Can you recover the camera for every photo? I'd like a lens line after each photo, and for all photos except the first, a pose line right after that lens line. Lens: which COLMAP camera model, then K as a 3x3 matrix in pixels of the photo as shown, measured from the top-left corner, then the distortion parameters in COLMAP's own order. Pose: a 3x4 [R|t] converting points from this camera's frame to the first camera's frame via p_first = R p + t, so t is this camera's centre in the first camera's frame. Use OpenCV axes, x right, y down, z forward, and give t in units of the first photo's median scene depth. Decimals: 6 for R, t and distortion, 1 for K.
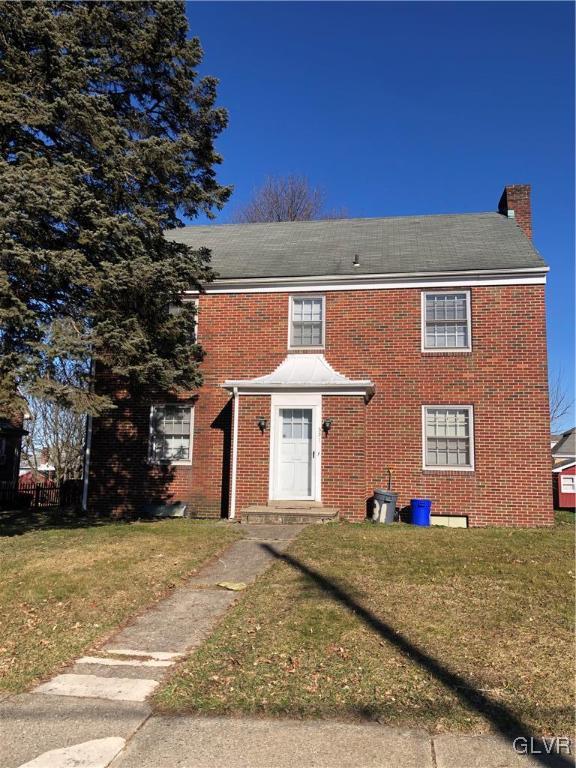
lens RADIAL K [[620.5, 0, 288.0], [0, 620.5, 384.0], [0, 0, 1]] dist [0.005948, 0.000380]
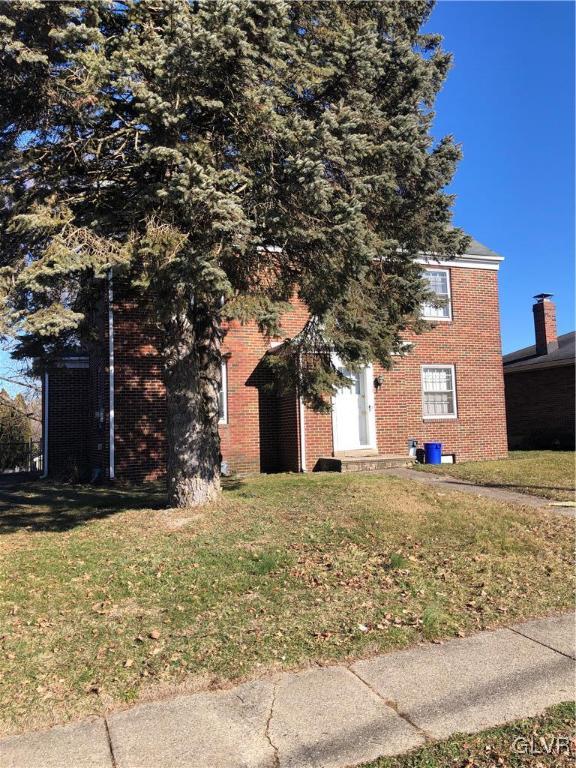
lens RADIAL K [[620.5, 0, 288.0], [0, 620.5, 384.0], [0, 0, 1]] dist [0.005948, 0.000380]
pose [[0.855512, -0.007663, 0.517727, -0.602351], [-0.023370, 0.998300, 0.053394, 0.013582], [-0.517256, -0.057779, 0.853878, 0.117147]]
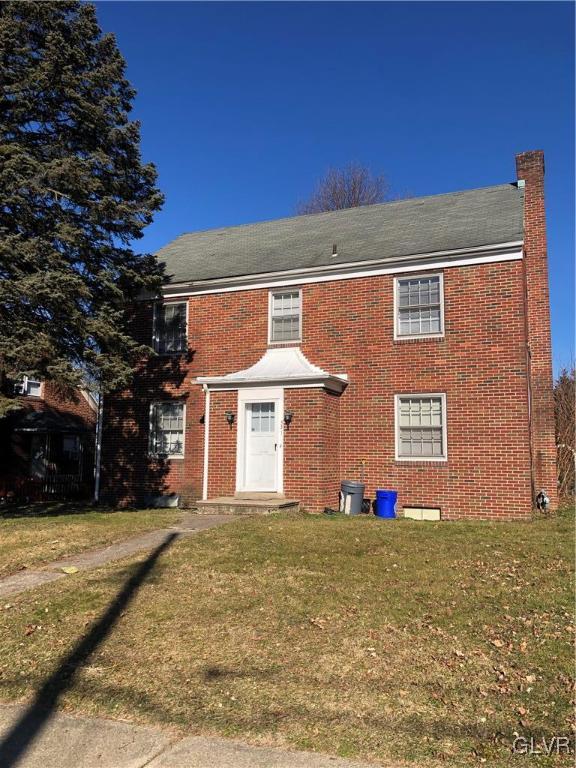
lens RADIAL K [[620.5, 0, 288.0], [0, 620.5, 384.0], [0, 0, 1]] dist [0.005948, 0.000380]
pose [[0.972240, -0.039850, -0.230567, 0.274978], [0.042968, 0.999040, 0.008514, 0.002192], [0.230007, -0.018184, 0.973019, 0.013167]]
